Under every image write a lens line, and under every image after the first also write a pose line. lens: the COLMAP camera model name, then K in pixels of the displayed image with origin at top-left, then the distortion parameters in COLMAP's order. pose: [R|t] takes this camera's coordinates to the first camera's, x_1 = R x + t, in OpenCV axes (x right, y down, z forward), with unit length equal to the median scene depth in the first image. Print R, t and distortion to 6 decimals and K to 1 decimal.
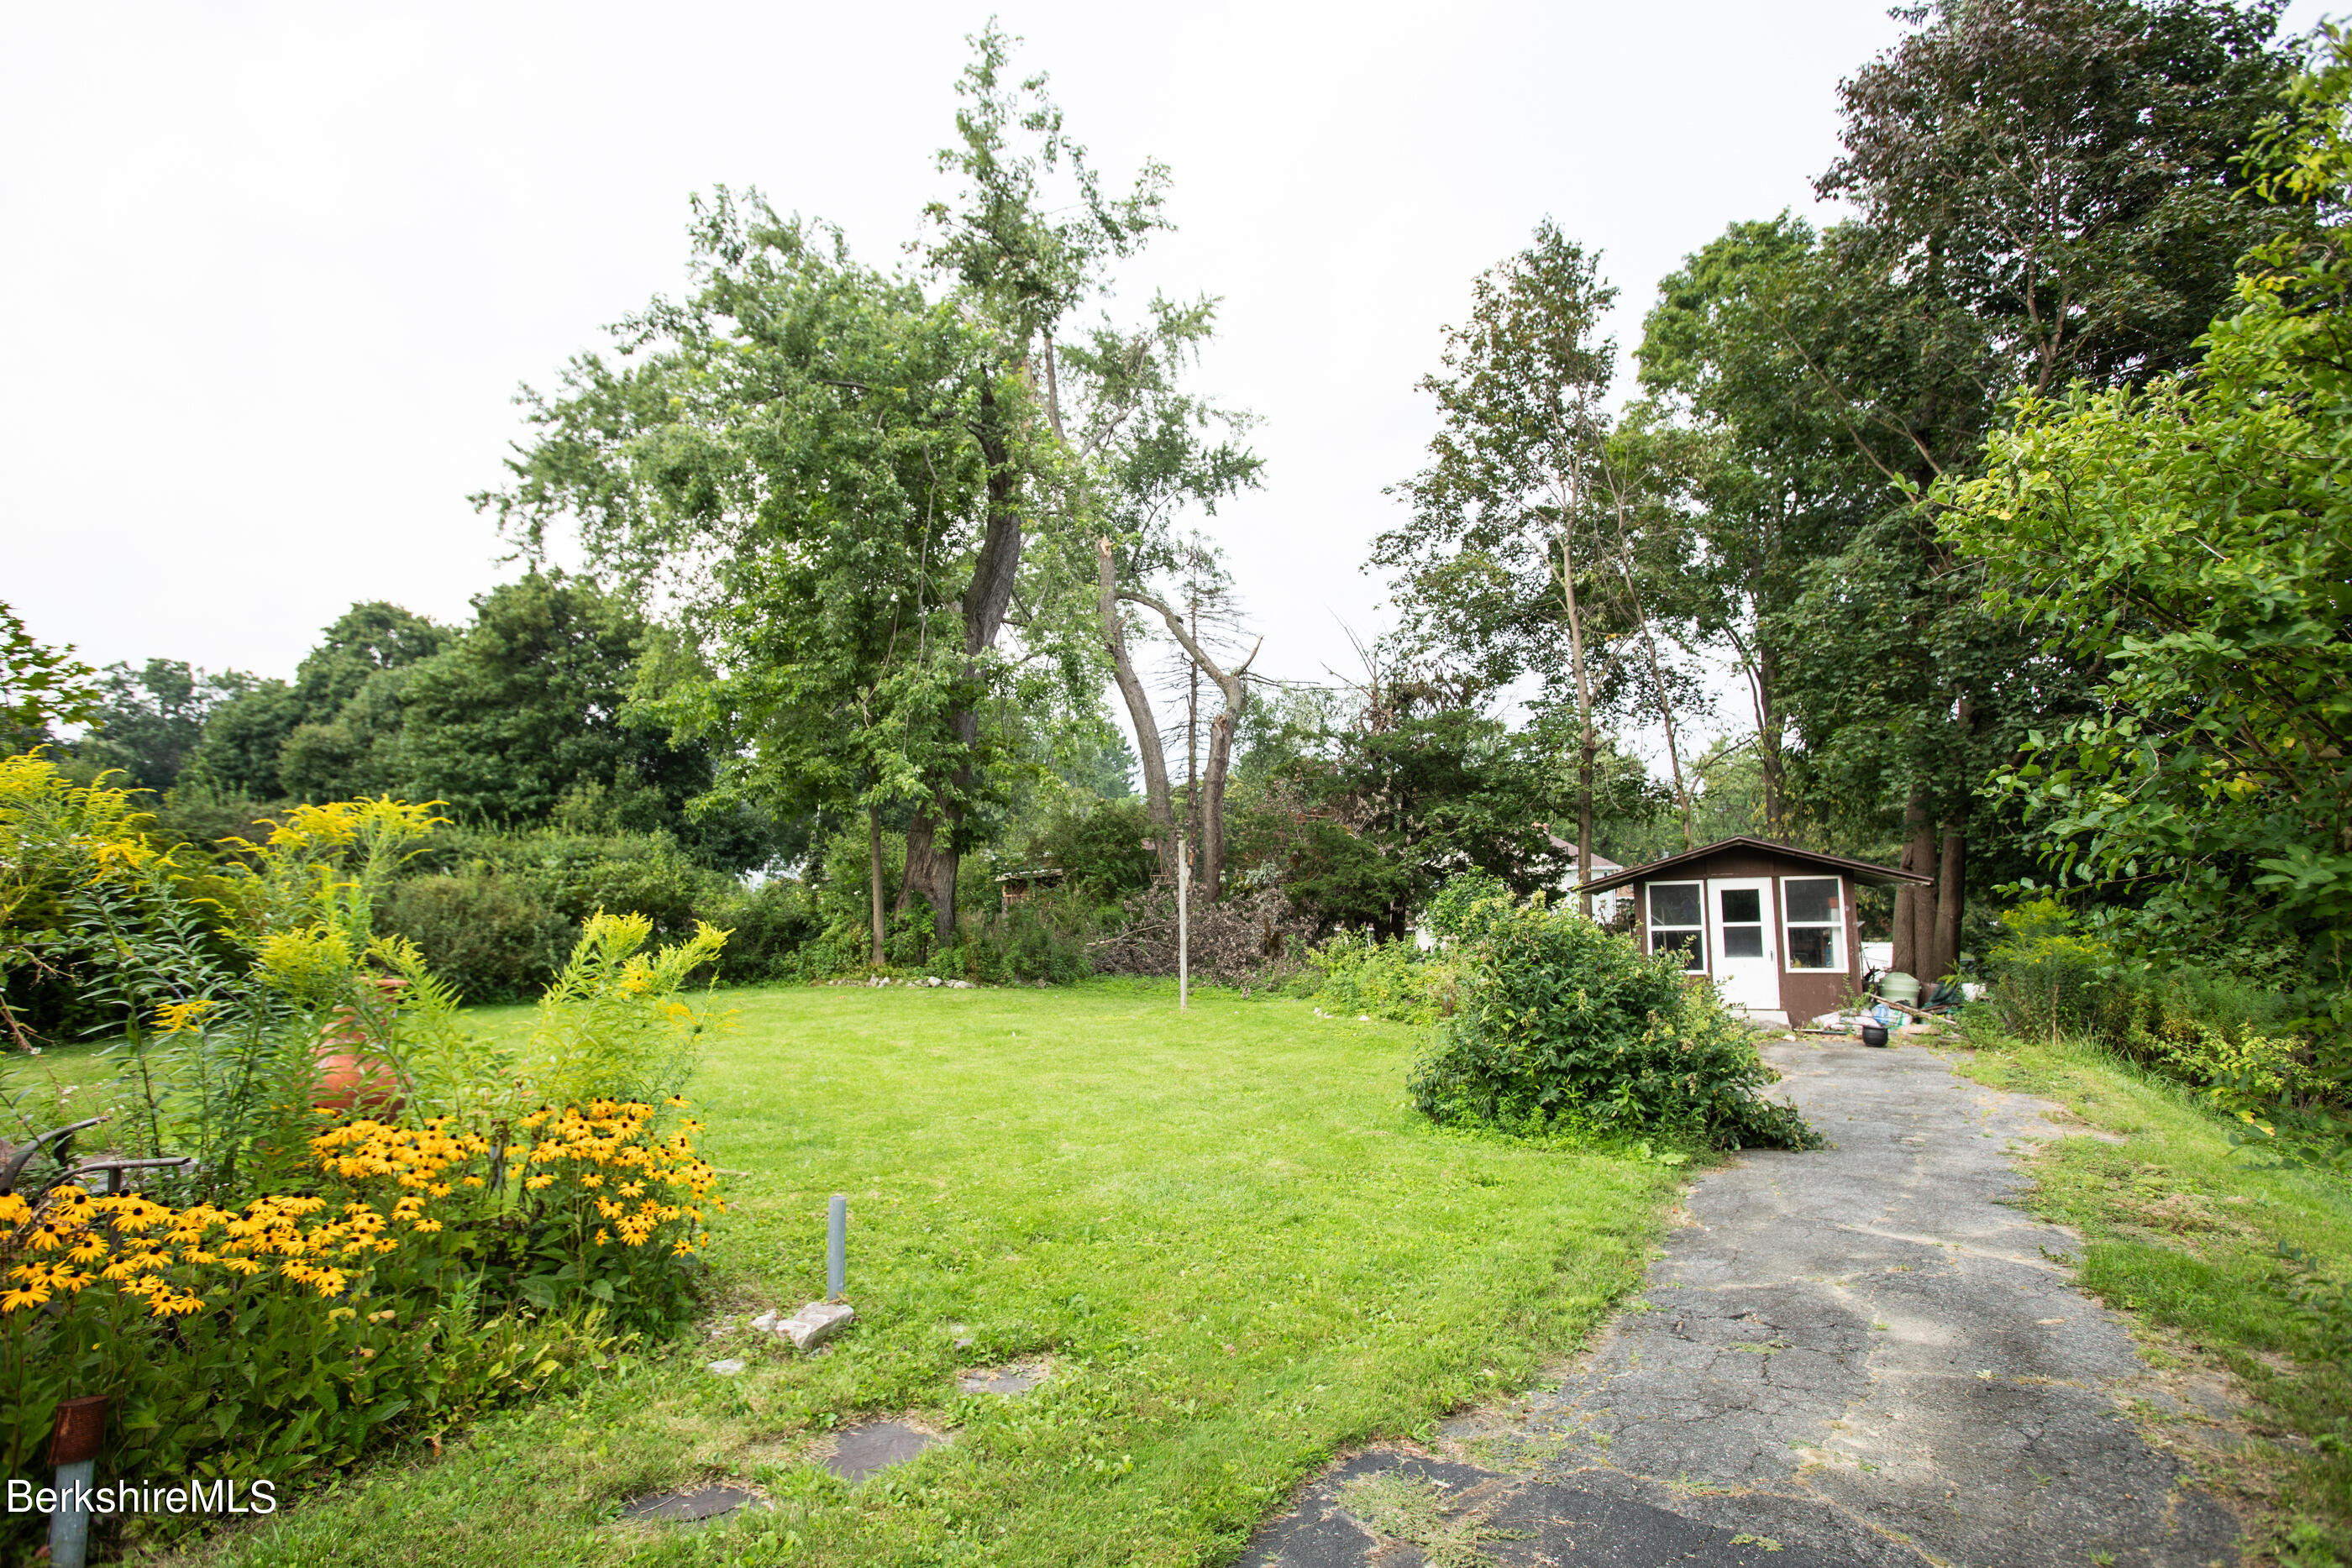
lens RADIAL K [[1167.9, 0, 1176.0], [0, 1167.9, 784.0], [0, 0, 1]] dist [-0.076008, 0.041072]
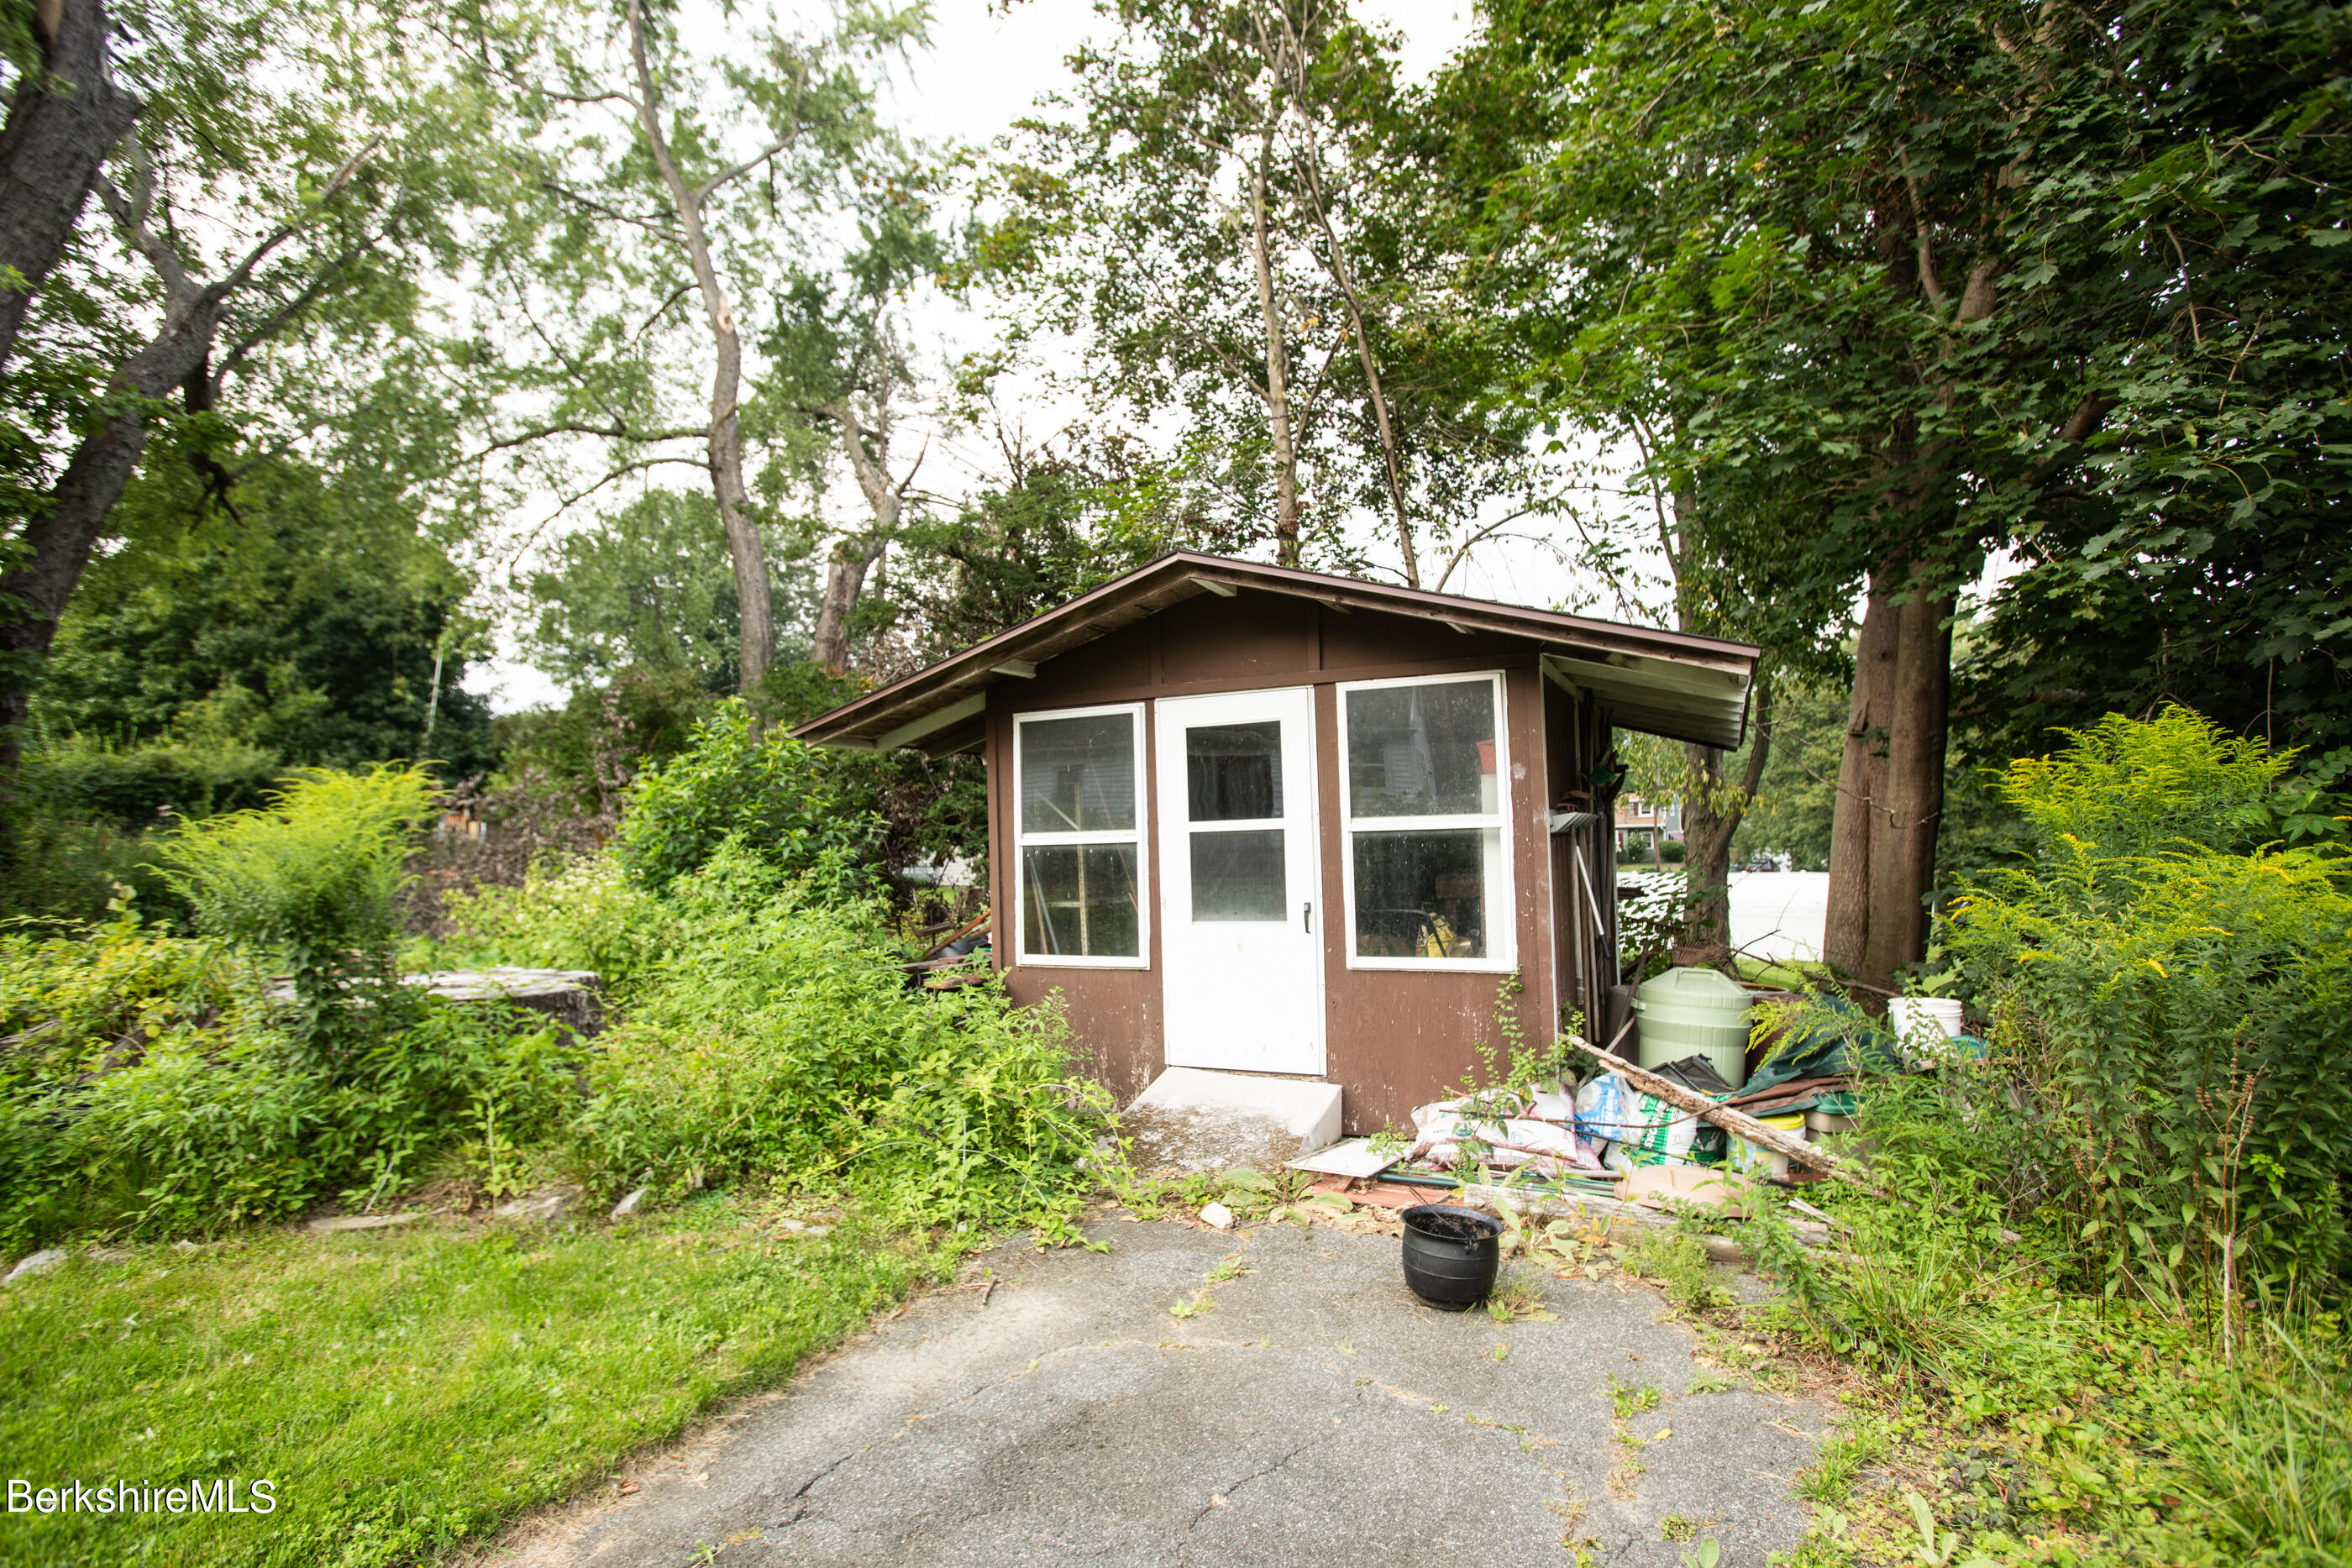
lens RADIAL K [[1167.9, 0, 1176.0], [0, 1167.9, 784.0], [0, 0, 1]] dist [-0.076008, 0.041072]
pose [[0.999754, -0.007342, -0.020918, 0.479923], [0.008455, 0.998525, 0.053632, 0.090638], [0.020493, -0.053796, 0.998342, 0.648652]]
